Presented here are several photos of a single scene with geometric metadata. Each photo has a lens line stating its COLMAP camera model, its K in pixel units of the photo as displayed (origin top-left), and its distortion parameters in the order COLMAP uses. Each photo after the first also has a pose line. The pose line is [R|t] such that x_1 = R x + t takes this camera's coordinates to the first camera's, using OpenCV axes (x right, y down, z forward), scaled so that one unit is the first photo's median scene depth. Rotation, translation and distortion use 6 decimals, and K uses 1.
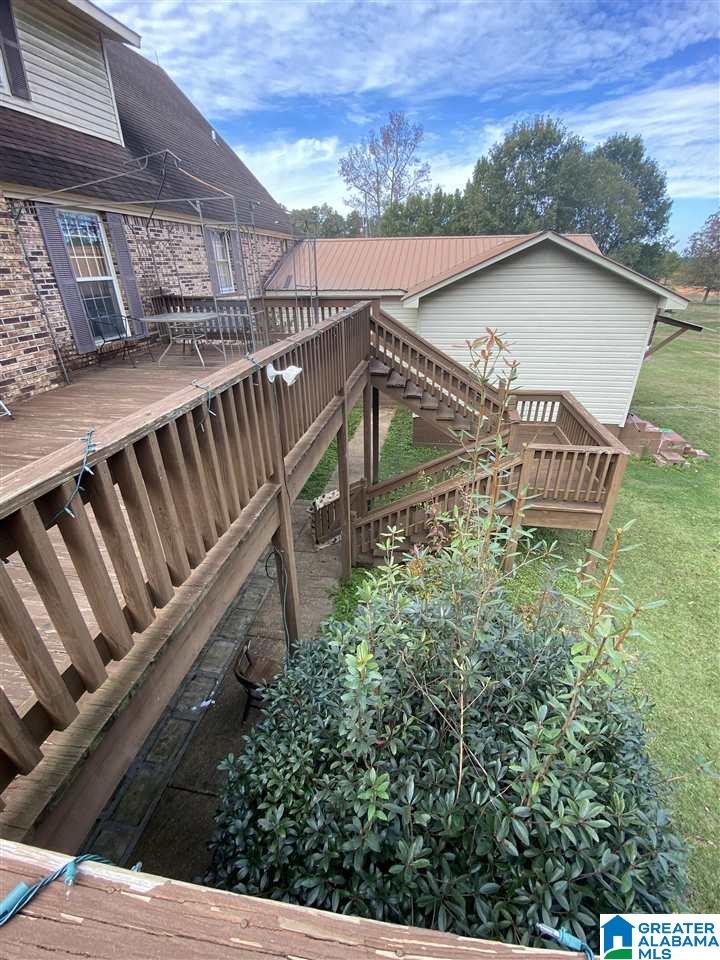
lens RADIAL K [[414.3, 0, 360.0], [0, 414.3, 480.0], [0, 0, 1]] dist [0.000262, -0.006035]
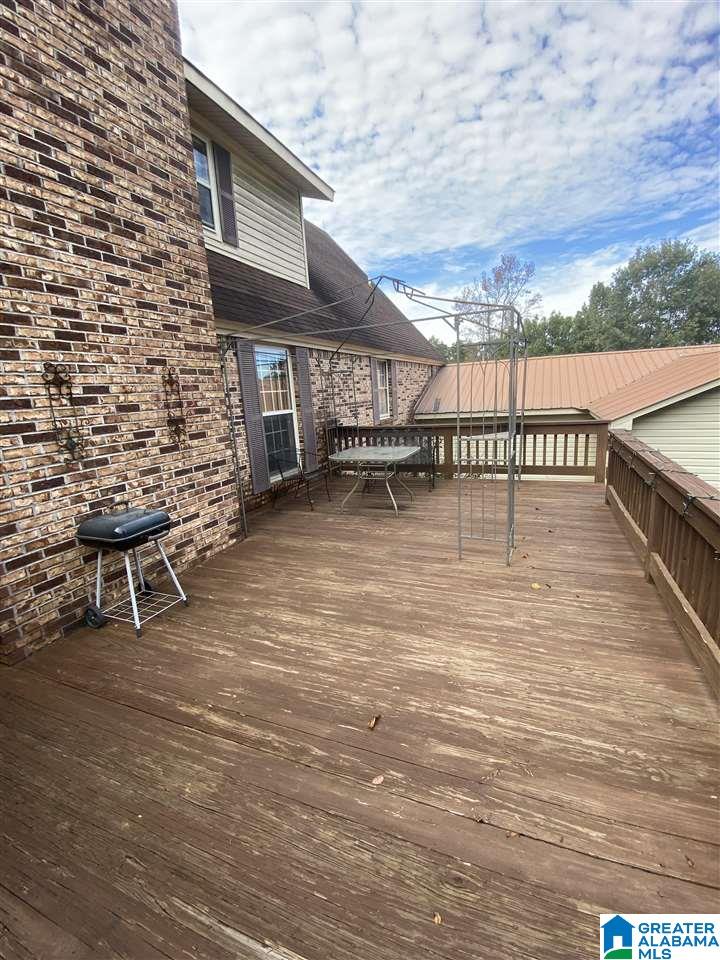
lens RADIAL K [[392.4, 0, 360.0], [0, 392.4, 480.0], [0, 0, 1]] dist [0.054596, -0.000371]
pose [[0.980203, 0.021740, -0.196798, -0.216450], [-0.068139, 0.970279, -0.232198, -0.113779], [0.185901, 0.241011, 0.952552, 0.178297]]
